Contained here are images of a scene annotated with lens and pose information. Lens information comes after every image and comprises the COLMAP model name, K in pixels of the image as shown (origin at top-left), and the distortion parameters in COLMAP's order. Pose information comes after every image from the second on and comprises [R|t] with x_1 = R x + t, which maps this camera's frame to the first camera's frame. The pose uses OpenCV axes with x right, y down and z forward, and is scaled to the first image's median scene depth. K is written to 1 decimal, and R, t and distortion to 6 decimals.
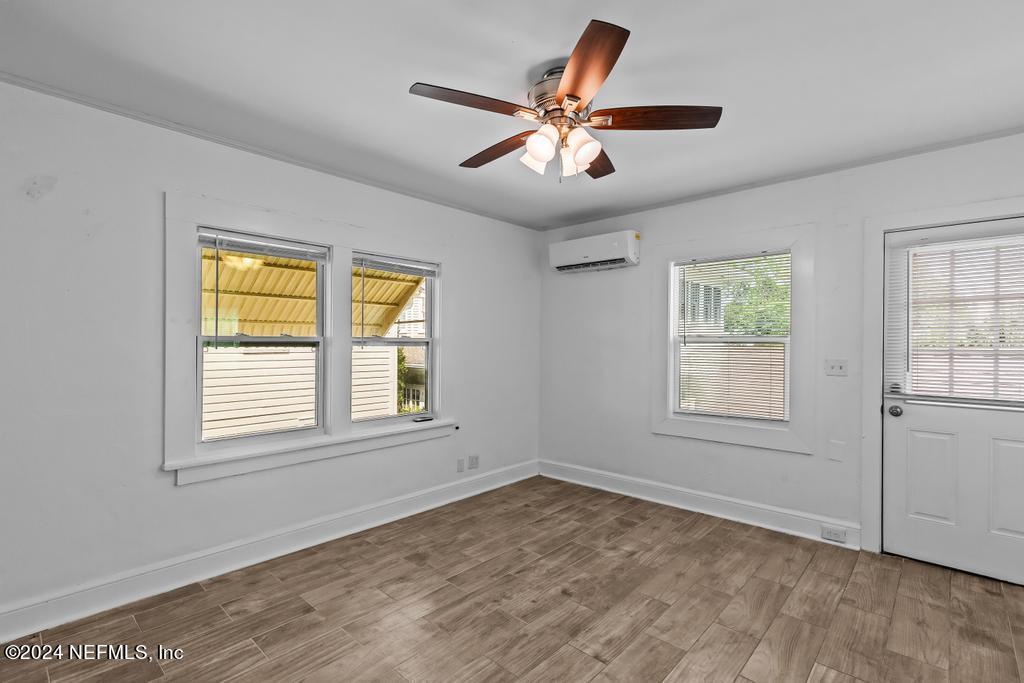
lens RADIAL K [[468.1, 0, 512.1], [0, 468.1, 342.1], [0, 0, 1]] dist [0.005777, -0.002125]
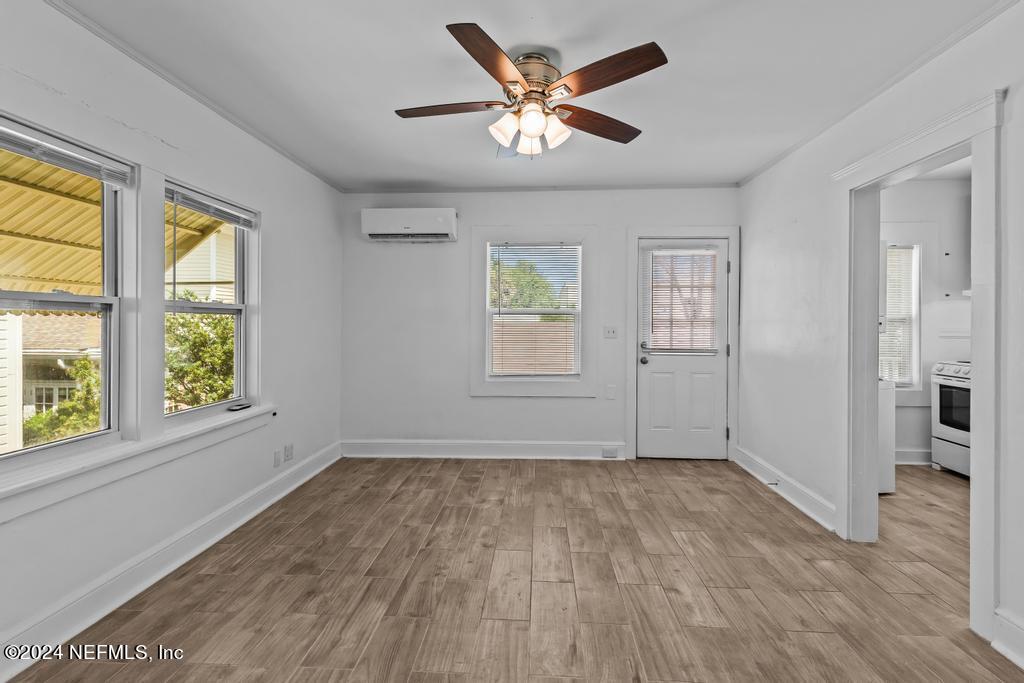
lens RADIAL K [[468.1, 0, 514.5], [0, 468.1, 320.3], [0, 0, 1]] dist [0.005777, -0.002125]
pose [[0.772804, 0.002402, 0.634640, -0.416072], [-0.001927, 0.999997, -0.001438, 0.023751], [-0.634642, -0.000111, 0.772806, 0.120702]]
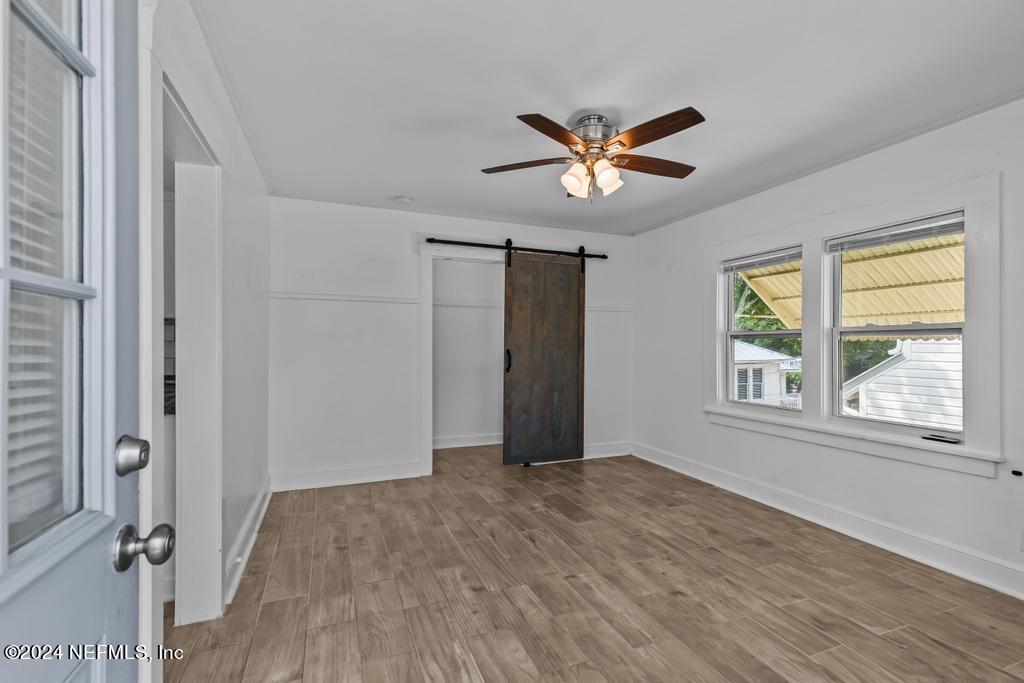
lens RADIAL K [[468.1, 0, 512.0], [0, 468.1, 340.9], [0, 0, 1]] dist [0.005777, -0.002125]
pose [[-0.437218, -0.016861, -0.899197, 0.907072], [-0.002729, 0.999845, -0.017422, 0.040773], [0.899351, -0.005163, -0.437196, 0.913275]]
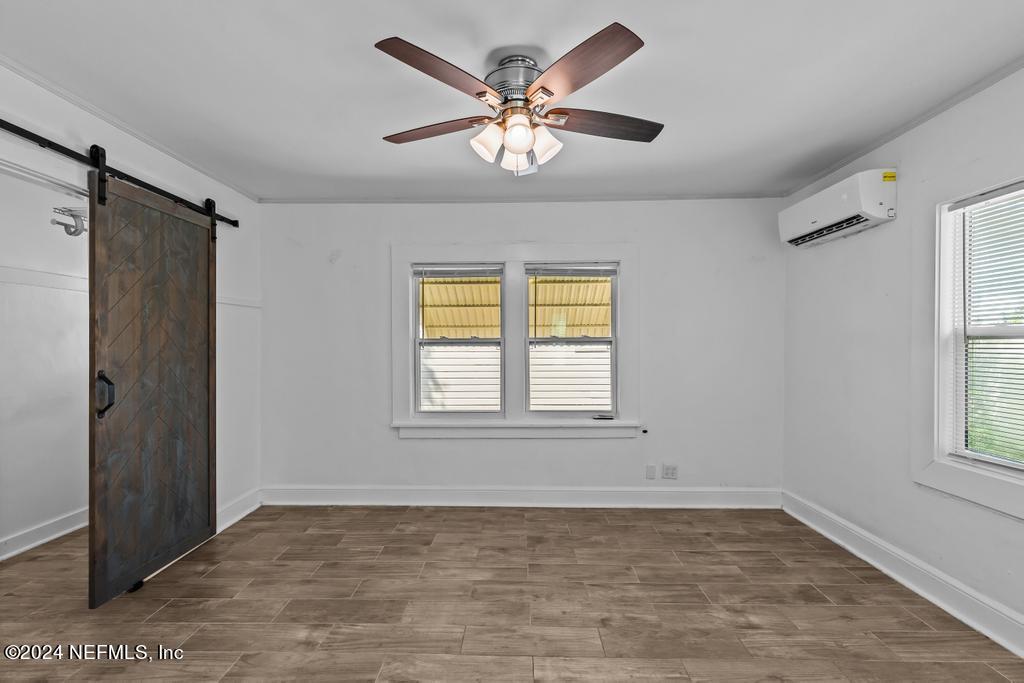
lens RADIAL K [[468.1, 0, 516.3], [0, 468.1, 344.7], [0, 0, 1]] dist [0.005777, -0.002125]
pose [[0.664817, -0.002679, -0.747002, 0.550509], [0.009090, 0.999949, 0.004503, 0.001588], [0.746951, -0.009784, 0.664807, 0.234717]]
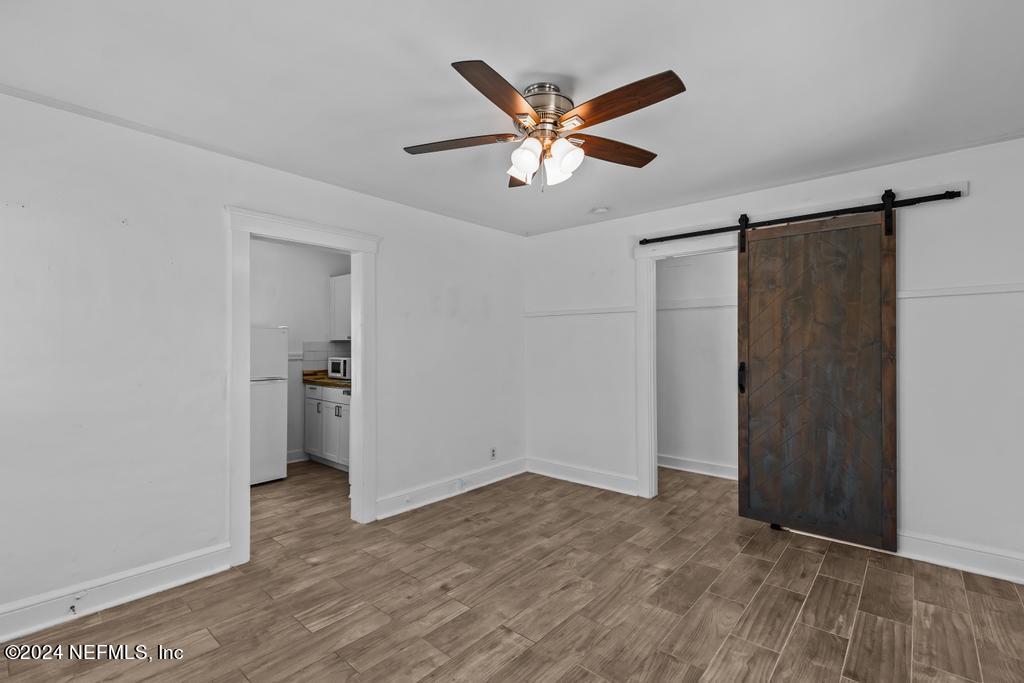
lens RADIAL K [[468.1, 0, 506.8], [0, 468.1, 338.3], [0, 0, 1]] dist [0.005777, -0.002125]
pose [[-0.999933, -0.003797, -0.010976, 0.130534], [-0.003619, 0.999863, -0.016130, 0.003781], [0.011036, -0.016089, -0.999810, 1.369858]]
